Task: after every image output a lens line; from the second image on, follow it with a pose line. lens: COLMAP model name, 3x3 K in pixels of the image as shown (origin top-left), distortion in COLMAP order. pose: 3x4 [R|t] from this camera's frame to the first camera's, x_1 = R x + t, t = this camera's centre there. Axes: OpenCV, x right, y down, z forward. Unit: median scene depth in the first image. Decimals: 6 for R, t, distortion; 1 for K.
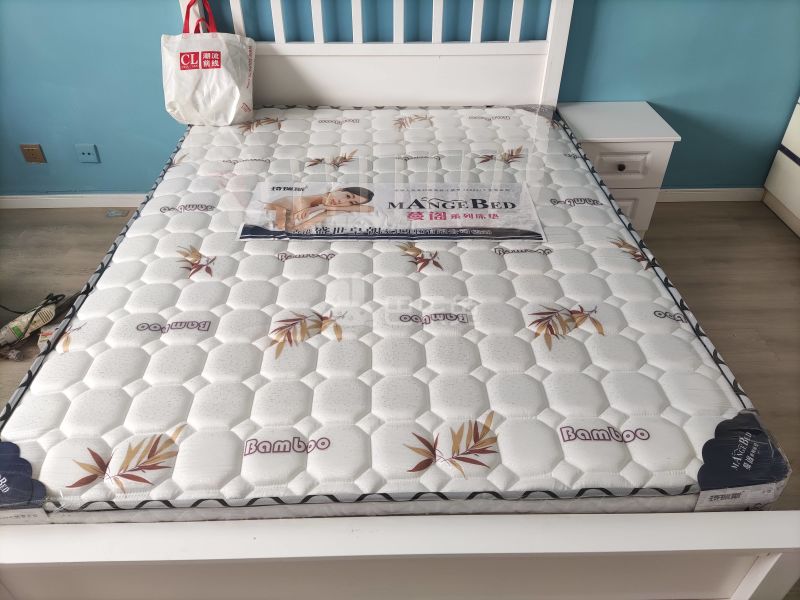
lens RADIAL K [[594.7, 0, 401.6], [0, 594.7, 304.1], [0, 0, 1]] dist [0.070291, -0.075740]
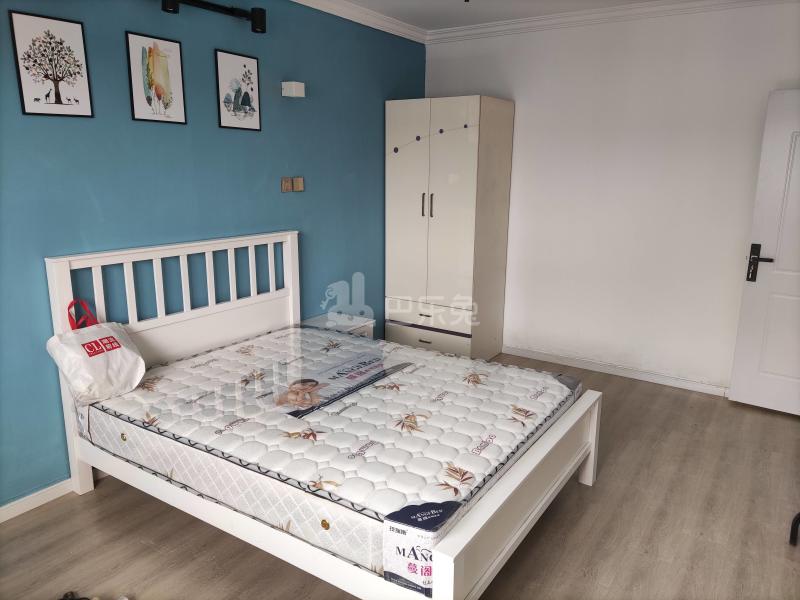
lens RADIAL K [[594.7, 0, 407.3], [0, 594.7, 300.0], [0, 0, 1]] dist [0.070291, -0.075740]
pose [[0.564345, -0.179414, 0.805807, -0.931297], [0.501192, 0.850087, -0.161736, 0.009436], [-0.655989, 0.495139, 0.569663, -0.107812]]
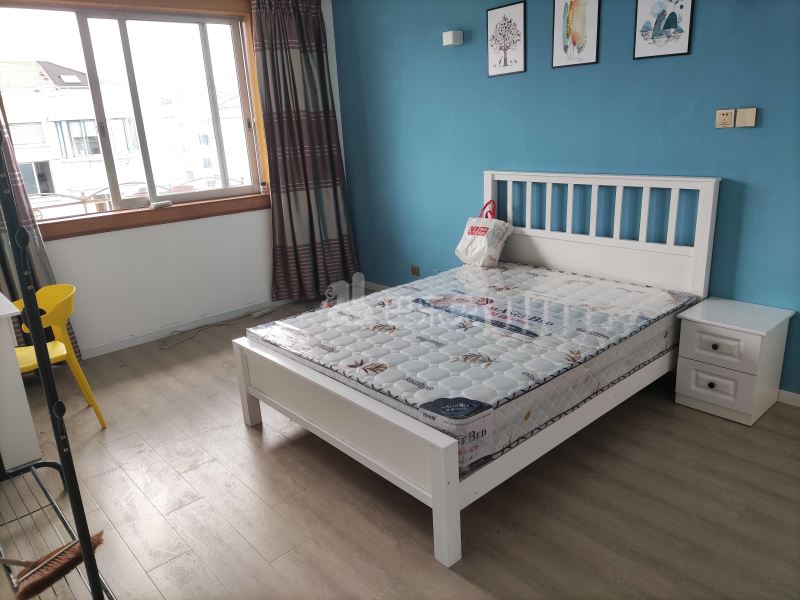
lens RADIAL K [[594.7, 0, 398.8], [0, 594.7, 302.8], [0, 0, 1]] dist [0.070291, -0.075740]
pose [[0.650303, 0.195703, -0.734034, 0.871673], [-0.425274, 0.894436, -0.138295, 0.139590], [0.629482, 0.402099, 0.664883, -0.256436]]
